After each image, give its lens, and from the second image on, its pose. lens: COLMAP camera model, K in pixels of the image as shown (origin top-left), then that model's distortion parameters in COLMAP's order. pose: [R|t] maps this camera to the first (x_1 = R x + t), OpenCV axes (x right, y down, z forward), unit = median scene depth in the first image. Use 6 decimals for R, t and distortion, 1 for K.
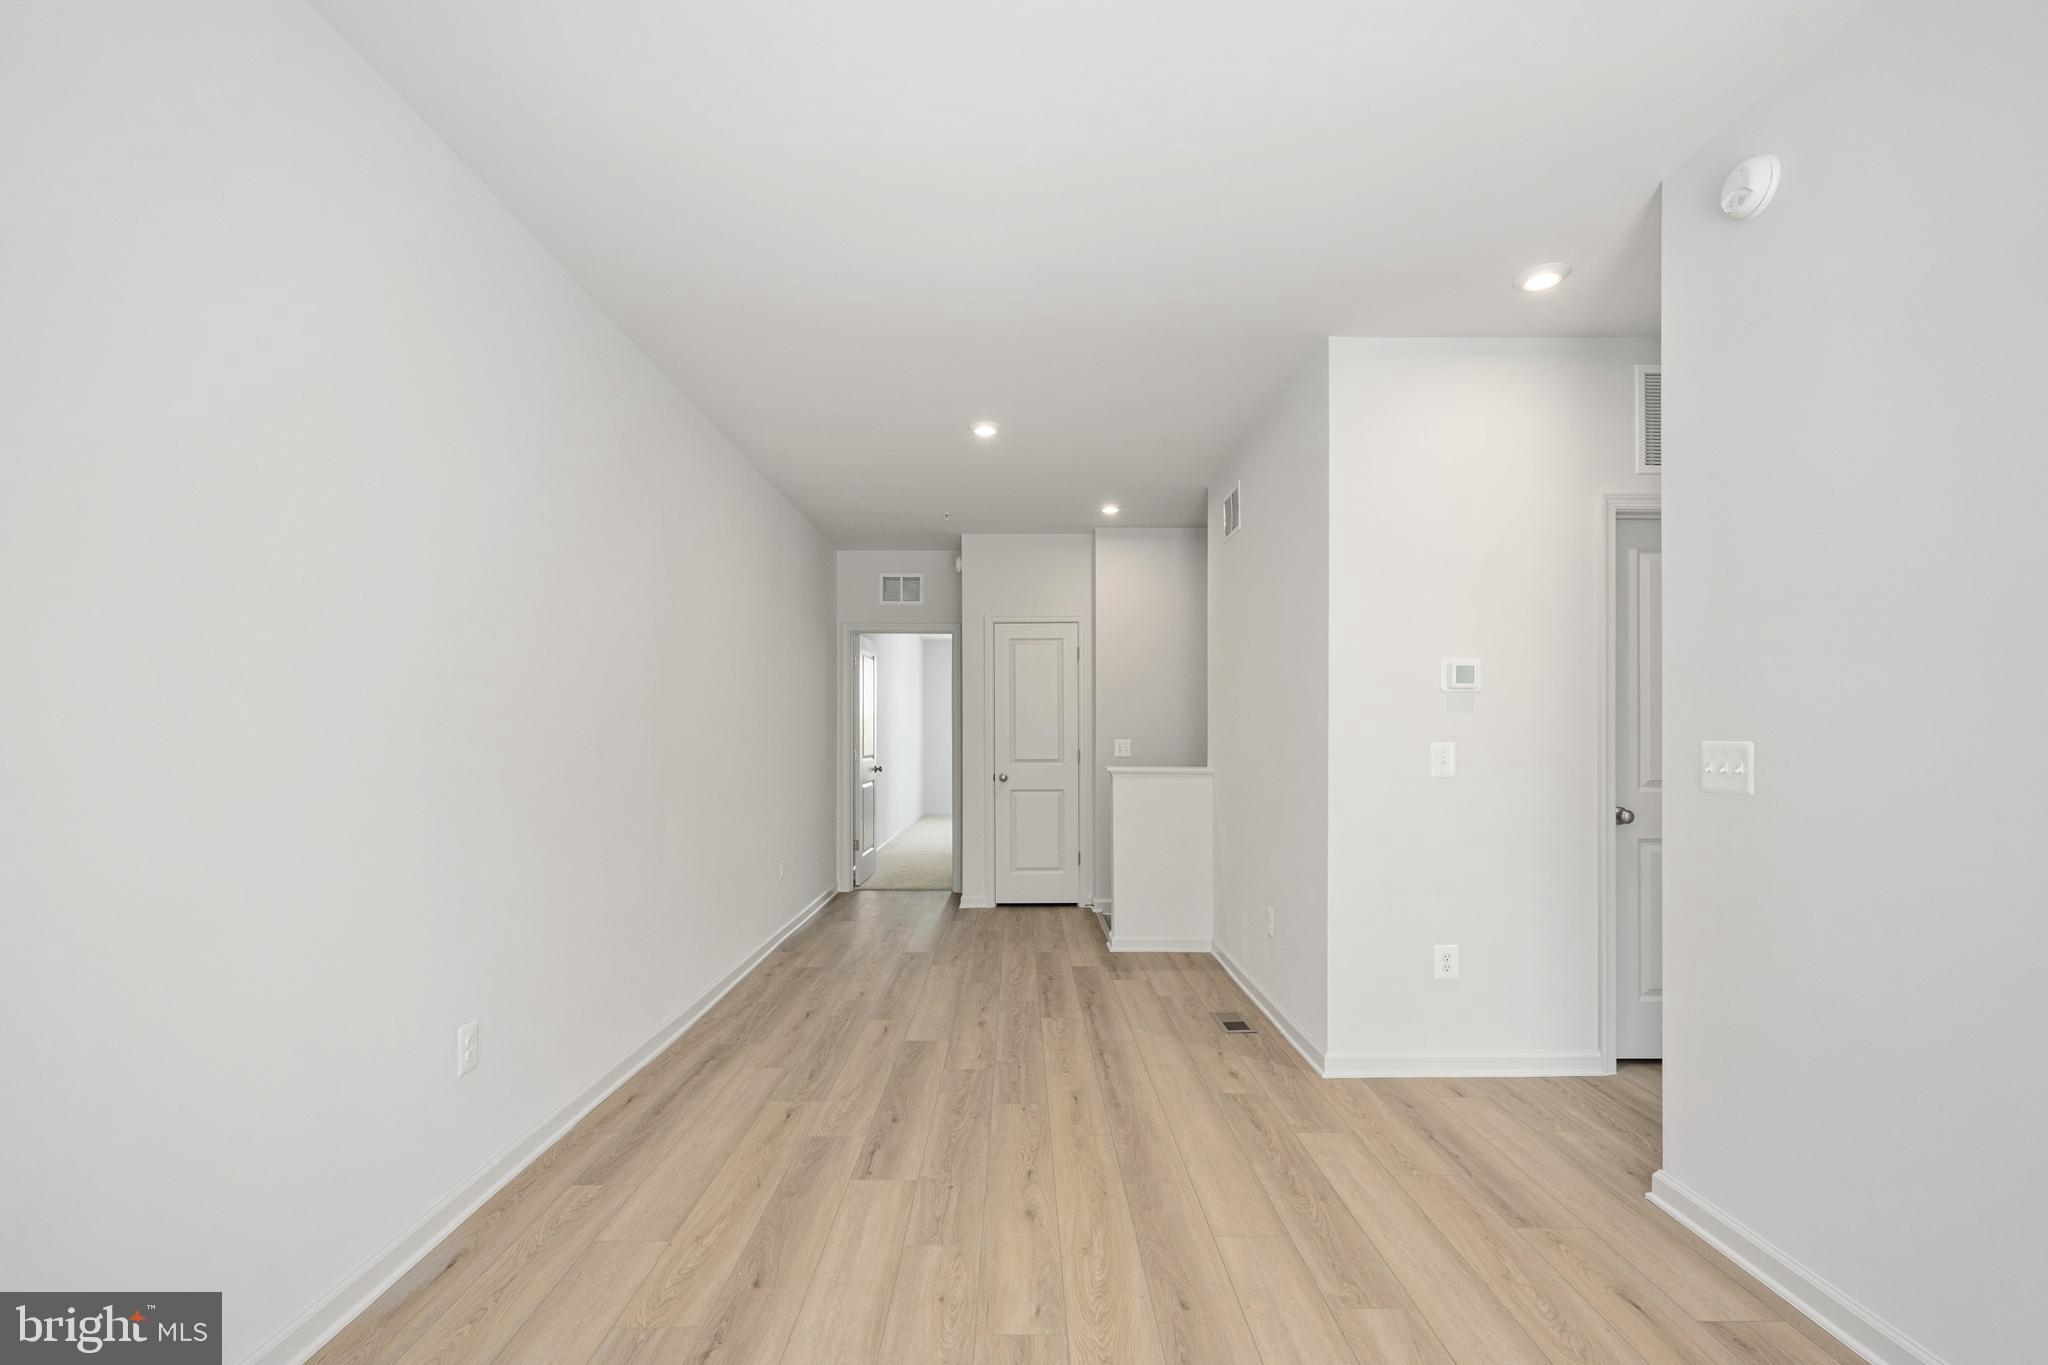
lens RADIAL K [[925.0, 0, 1028.7], [0, 925.0, 710.8], [0, 0, 1]] dist [-0.000183, 0.000128]
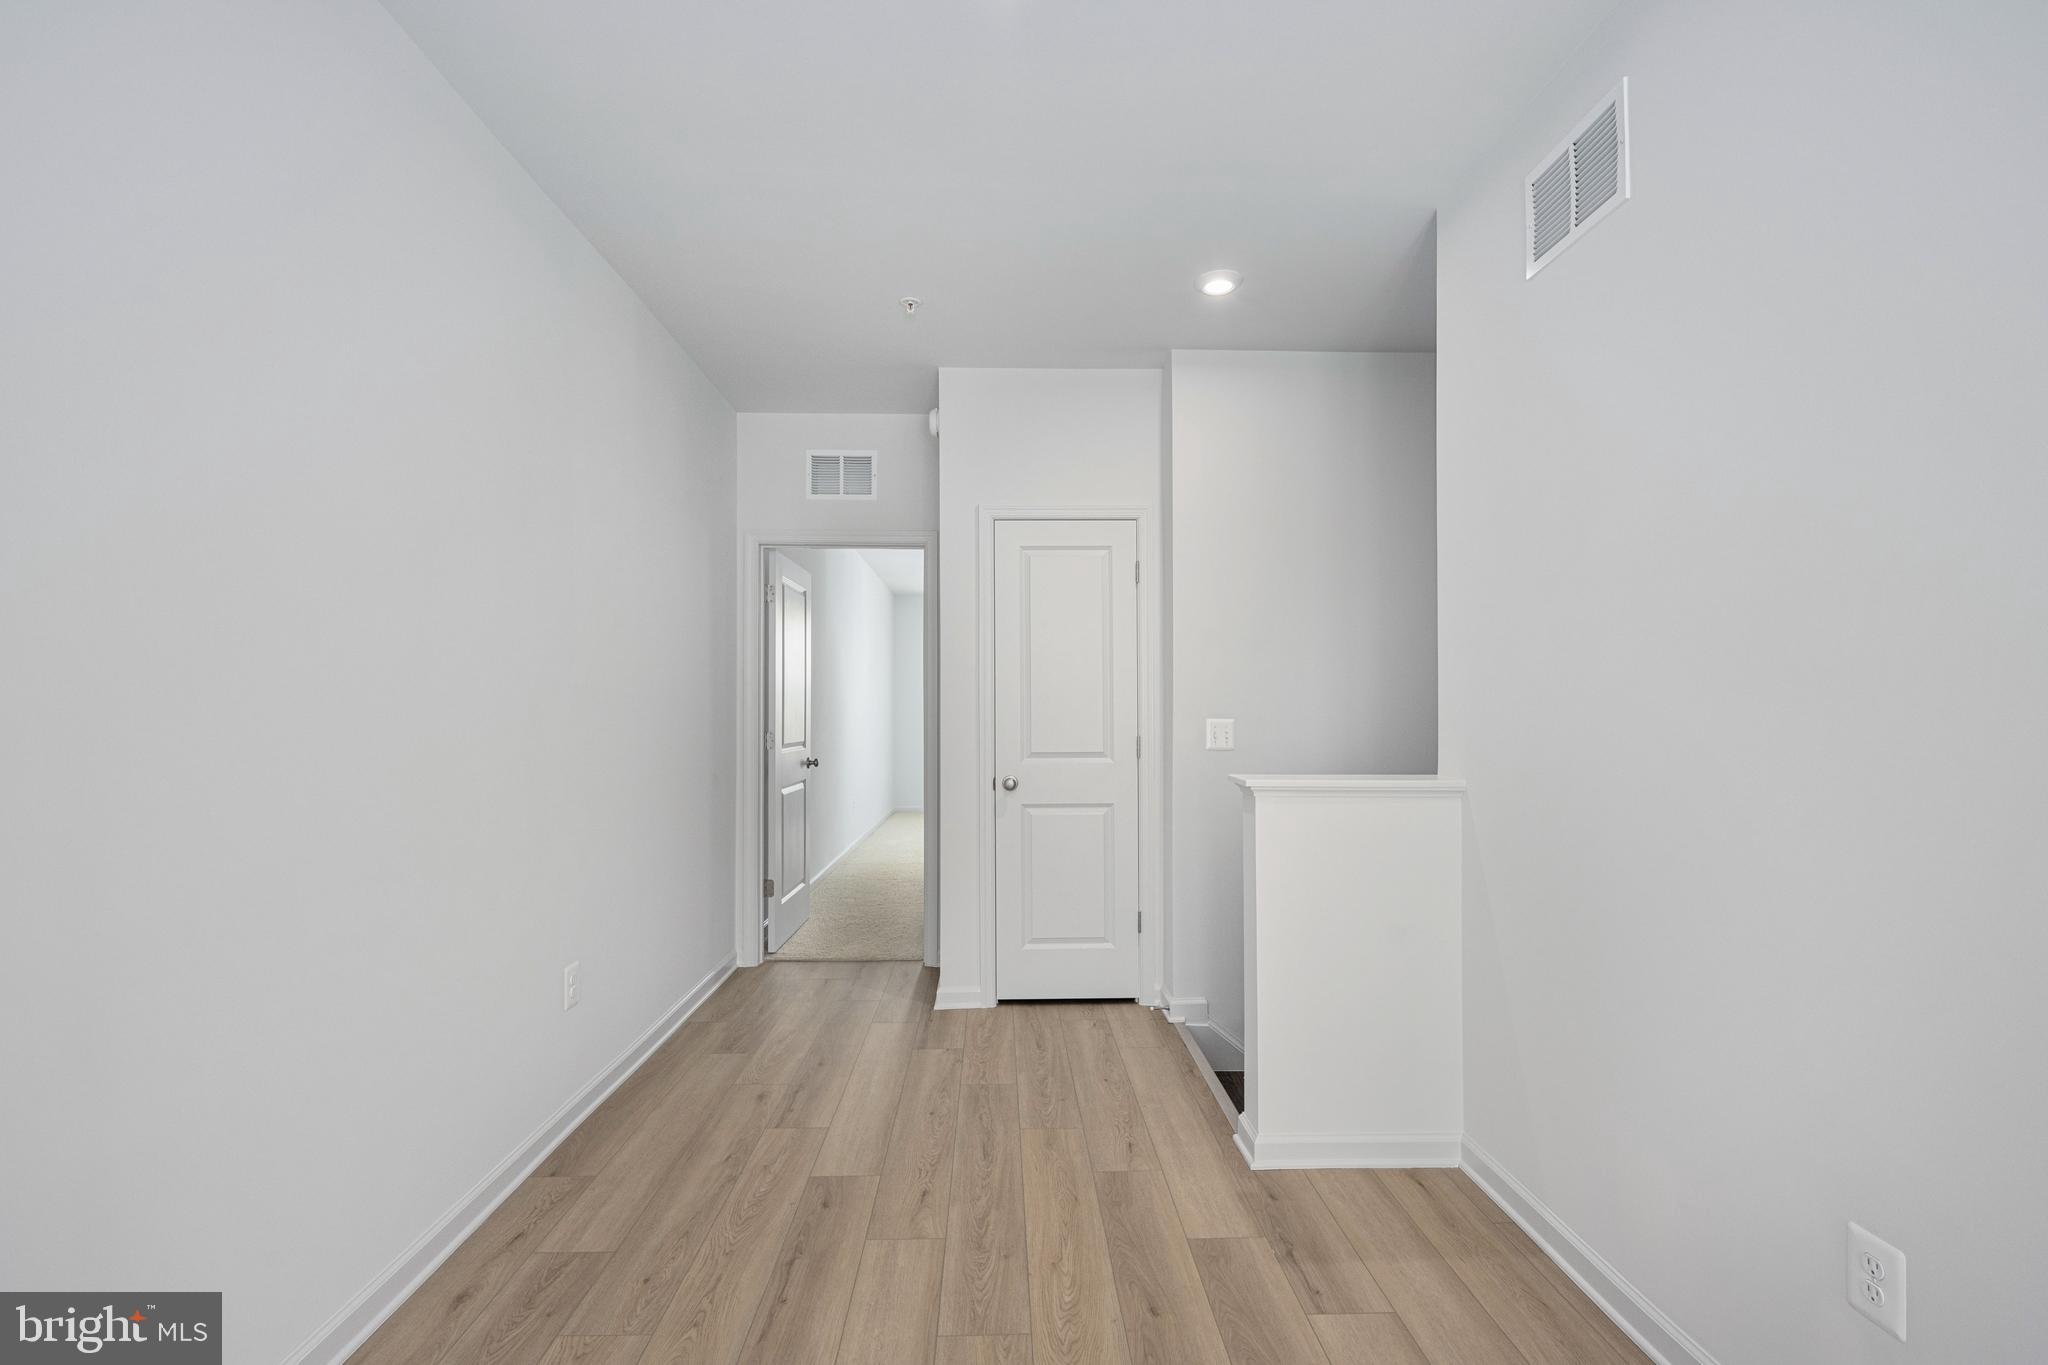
lens RADIAL K [[917.9, 0, 1019.4], [0, 917.9, 695.4], [0, 0, 1]] dist [0.000802, -0.000038]
pose [[0.999926, 0.000612, 0.012114, -0.036043], [-0.000706, 0.999969, 0.007780, 0.015162], [-0.012108, -0.007788, 0.999896, 0.532575]]
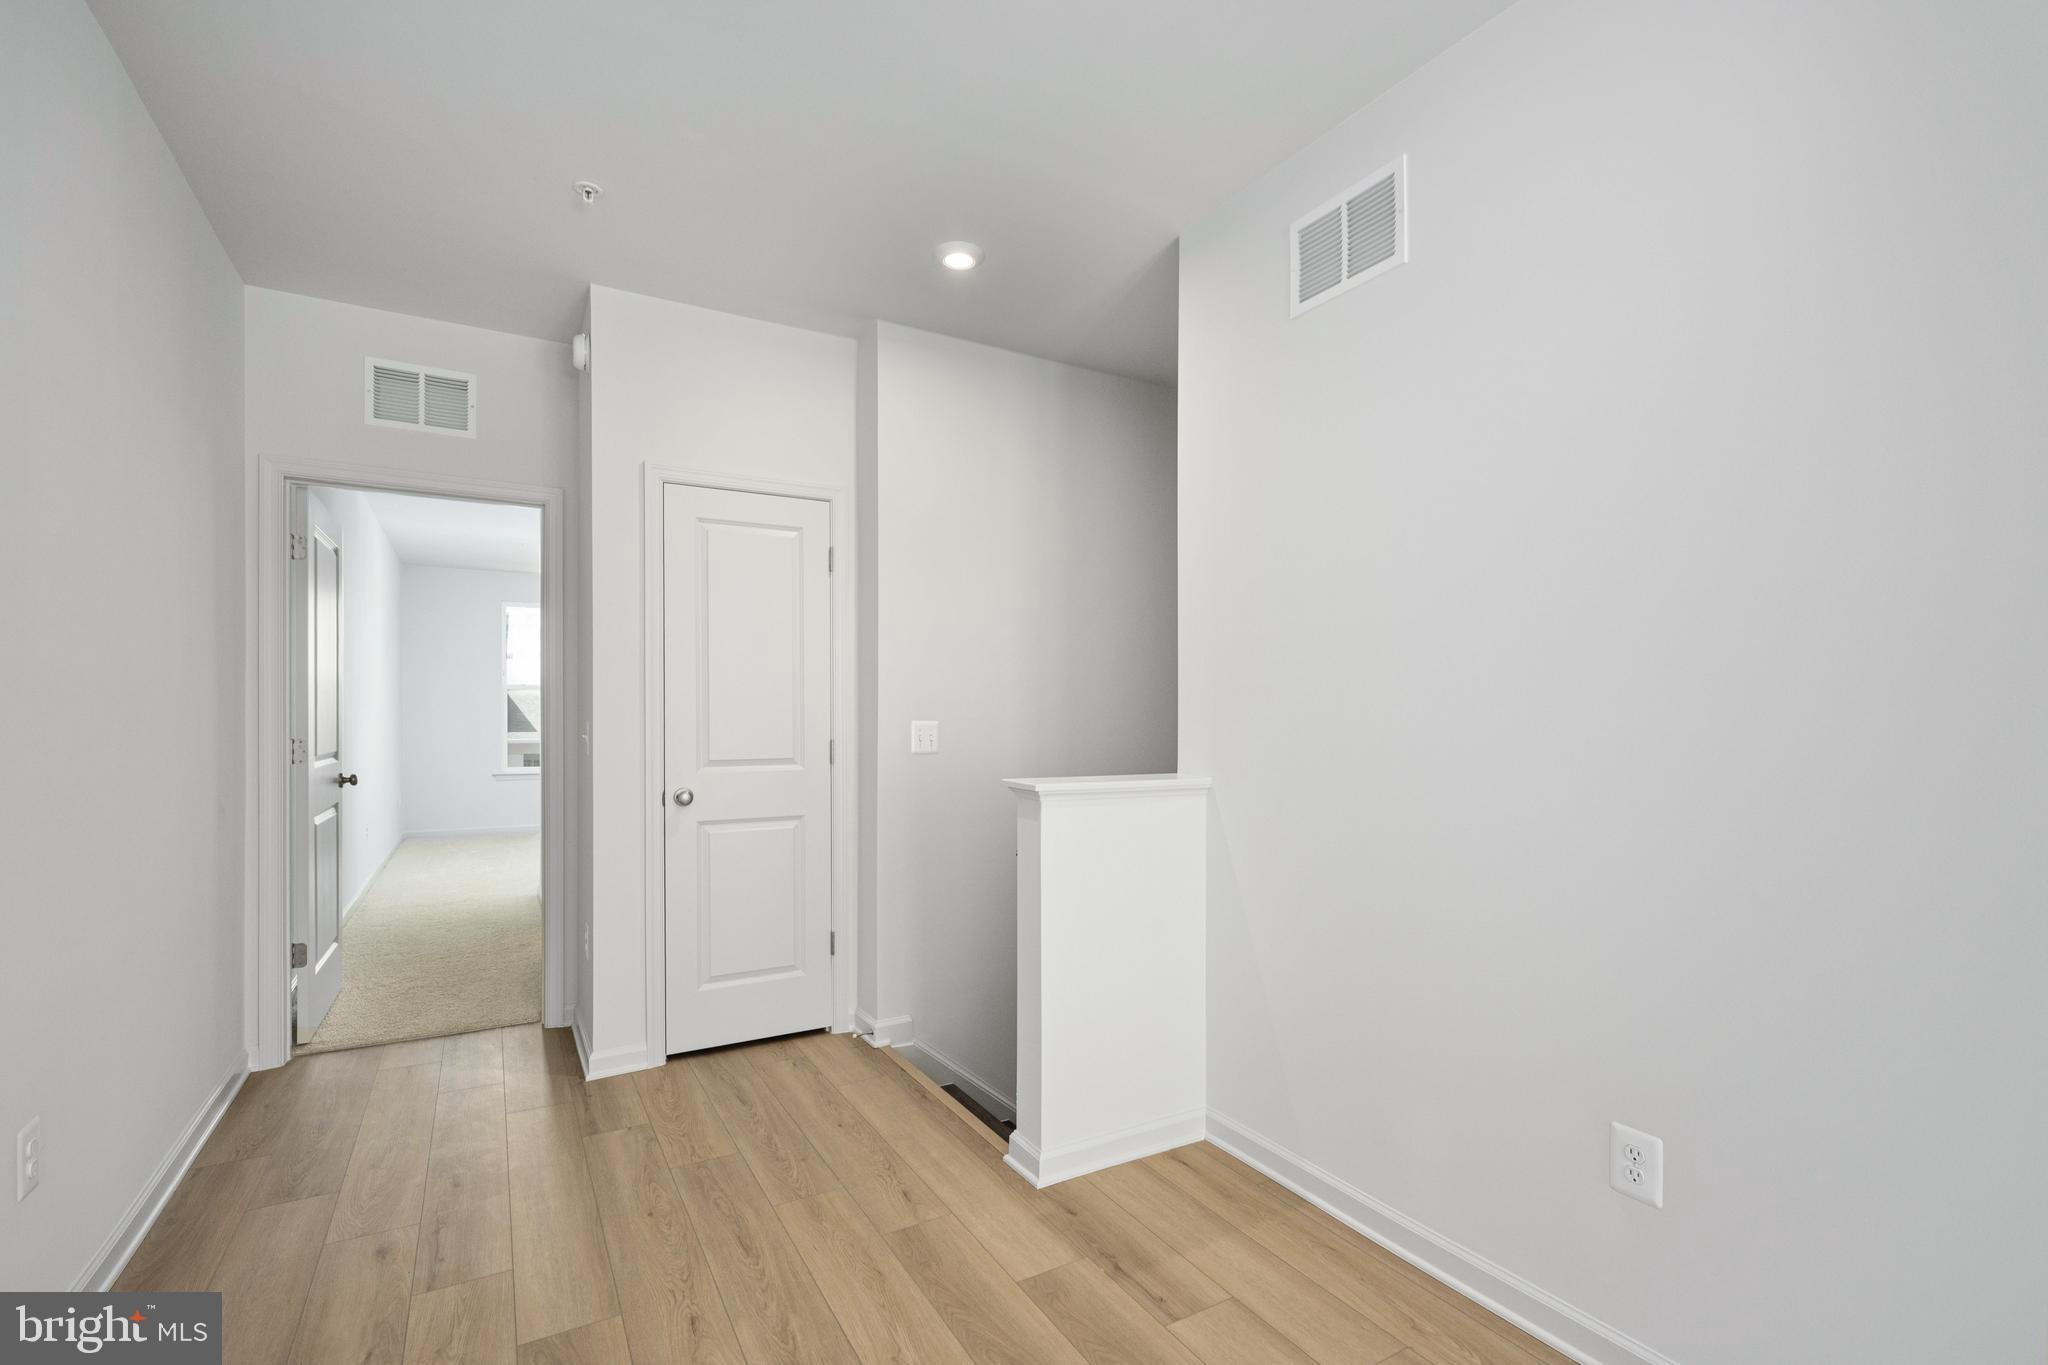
lens RADIAL K [[925.0, 0, 1028.7], [0, 925.0, 710.8], [0, 0, 1]] dist [-0.000183, 0.000128]
pose [[0.870598, 0.005227, 0.491967, -0.139377], [-0.015737, 0.999728, 0.017226, 0.018365], [-0.491743, -0.022738, 0.870444, 0.609422]]
